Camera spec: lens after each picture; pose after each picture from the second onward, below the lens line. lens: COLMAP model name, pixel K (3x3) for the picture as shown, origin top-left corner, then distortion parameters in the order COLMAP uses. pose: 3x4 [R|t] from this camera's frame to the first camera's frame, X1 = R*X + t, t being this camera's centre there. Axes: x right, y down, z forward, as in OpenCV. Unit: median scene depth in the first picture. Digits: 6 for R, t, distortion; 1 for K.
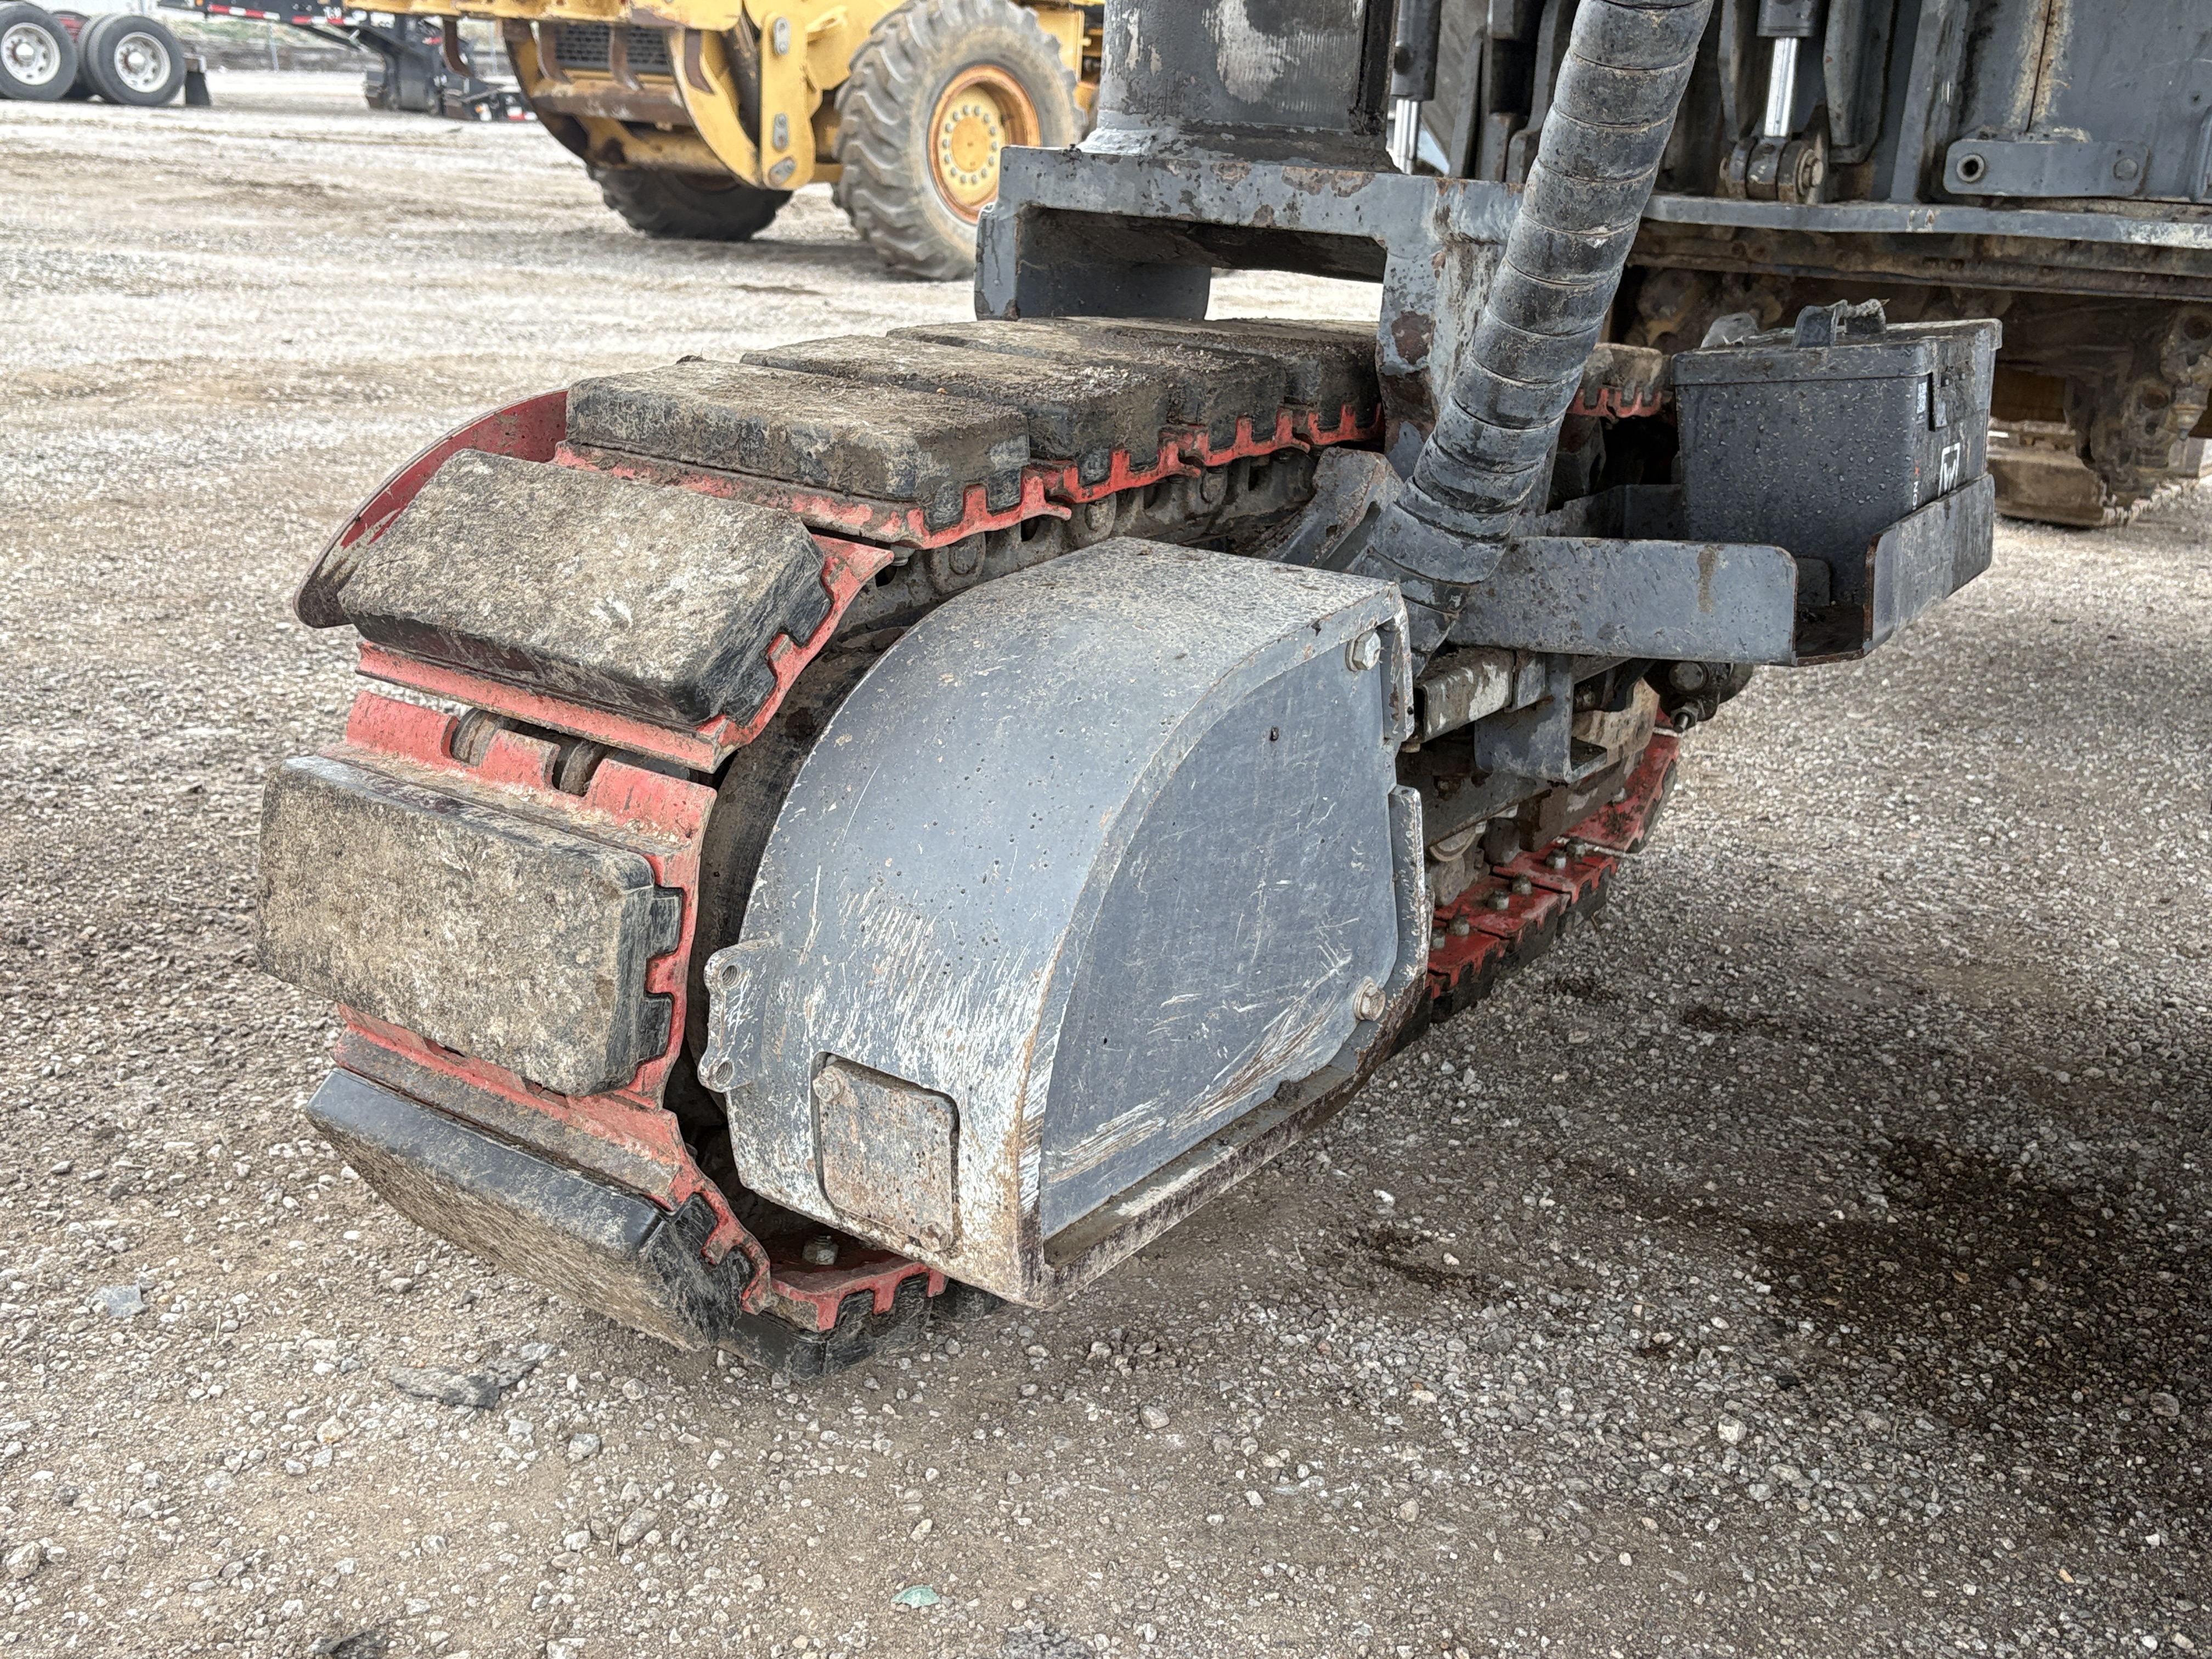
lens RADIAL K [[2173.0, 0, 1104.6], [0, 2173.0, 834.3], [0, 0, 1]] dist [0.024597, 0.000000]
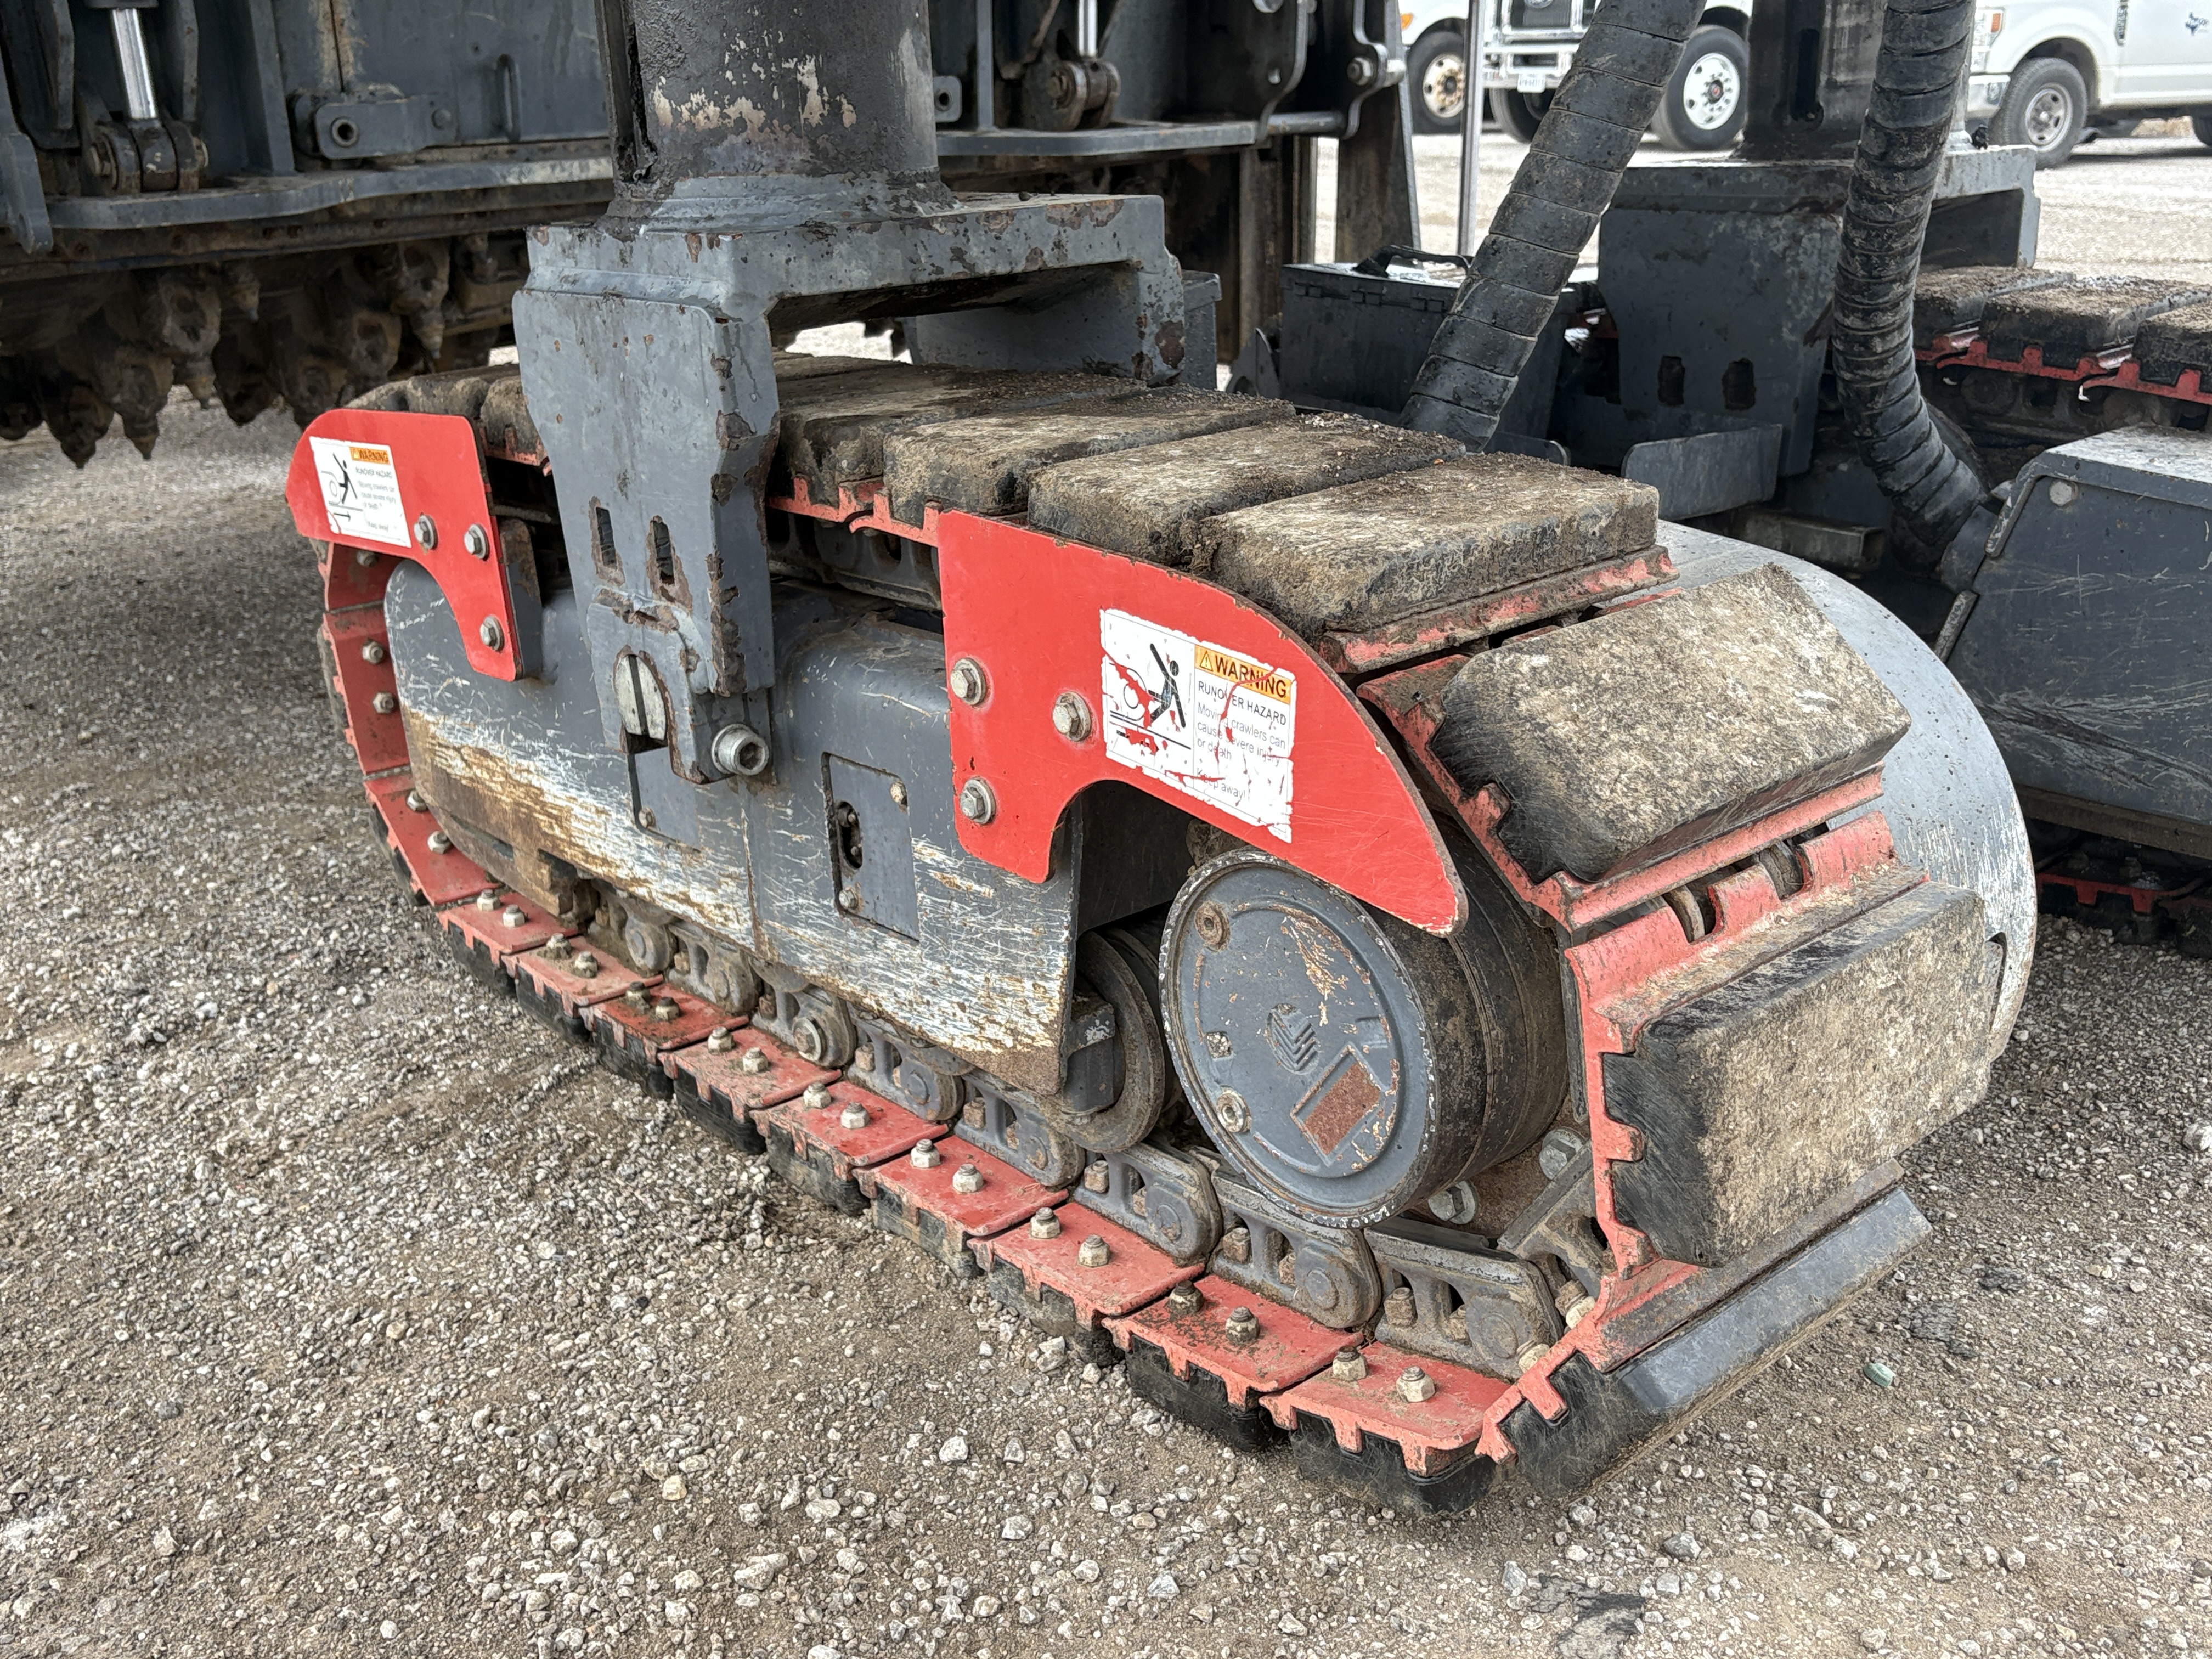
lens RADIAL K [[2173.0, 0, 1115.0], [0, 2173.0, 832.9], [0, 0, 1]] dist [0.024597, 0.000000]
pose [[0.247877, -0.393800, 0.885143, -0.859395], [0.343308, 0.890072, 0.299853, -0.324368], [-0.905923, 0.229550, 0.355823, 0.654579]]
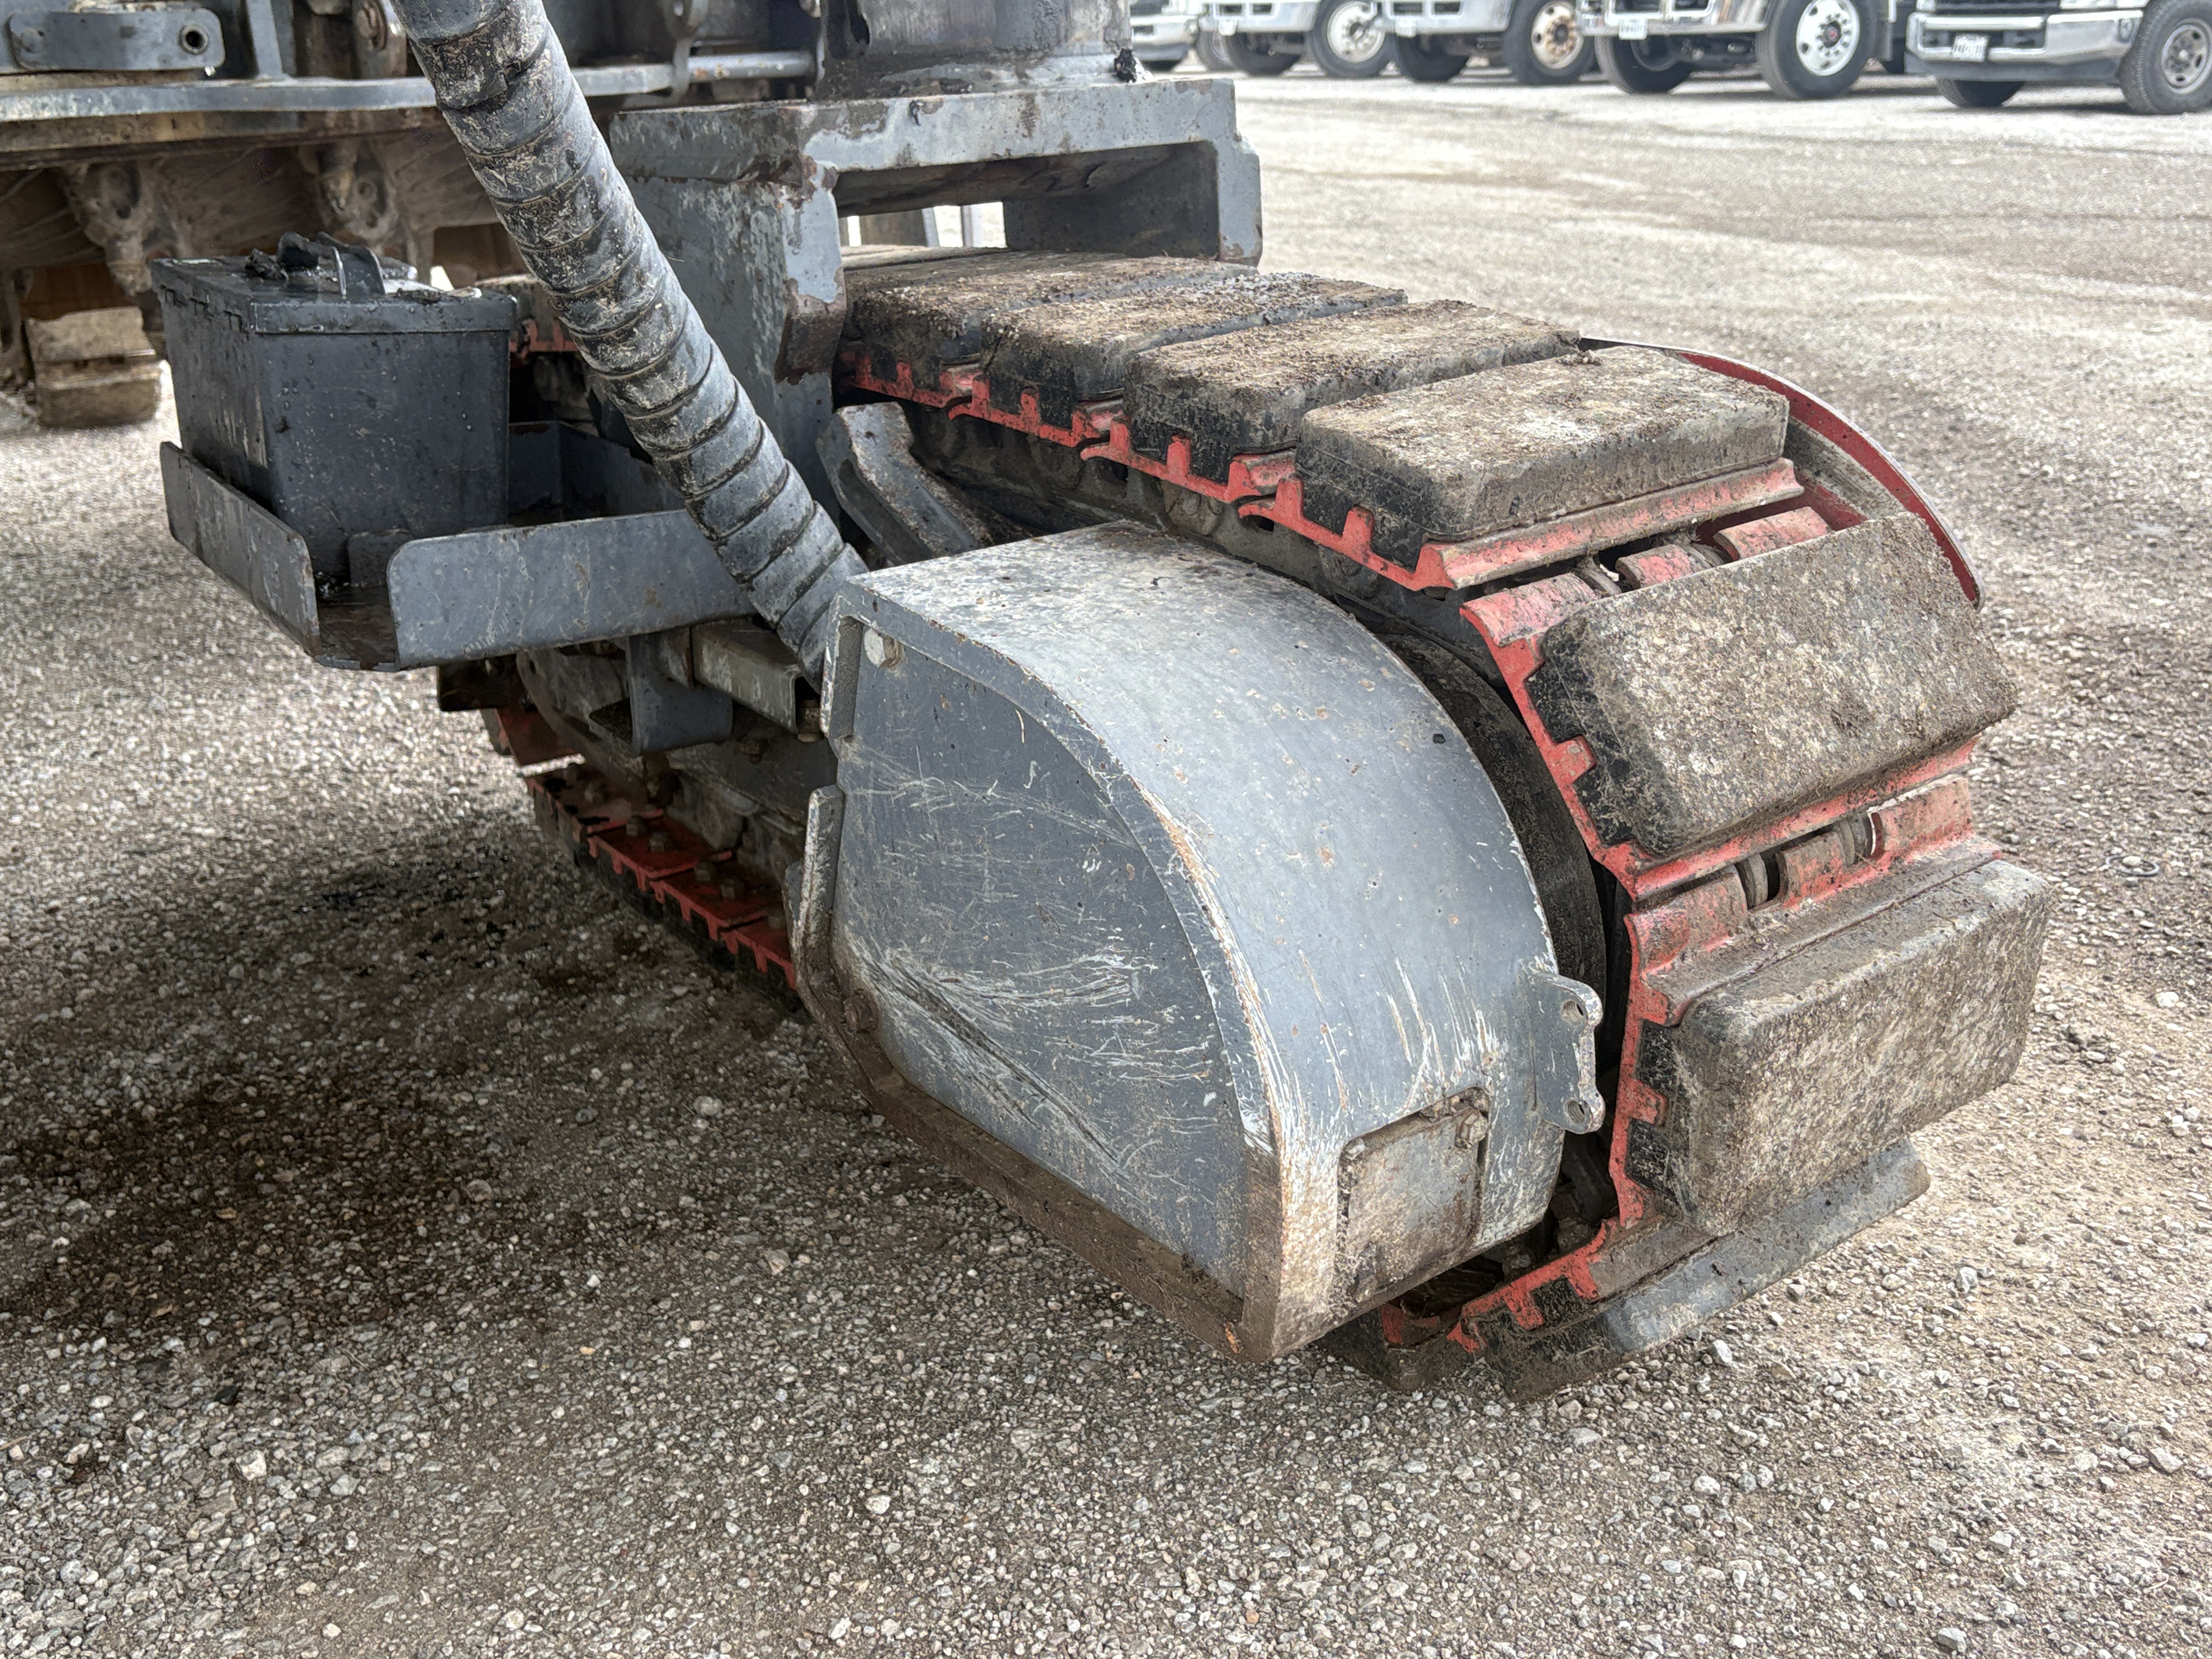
lens RADIAL K [[2173.0, 0, 1093.3], [0, 2173.0, 822.2], [0, 0, 1]] dist [0.024597, 0.000000]
pose [[0.332021, -0.400343, 0.854100, -0.263052], [0.356305, 0.891613, 0.279416, -0.094872], [-0.873389, 0.211548, 0.438679, 0.228278]]
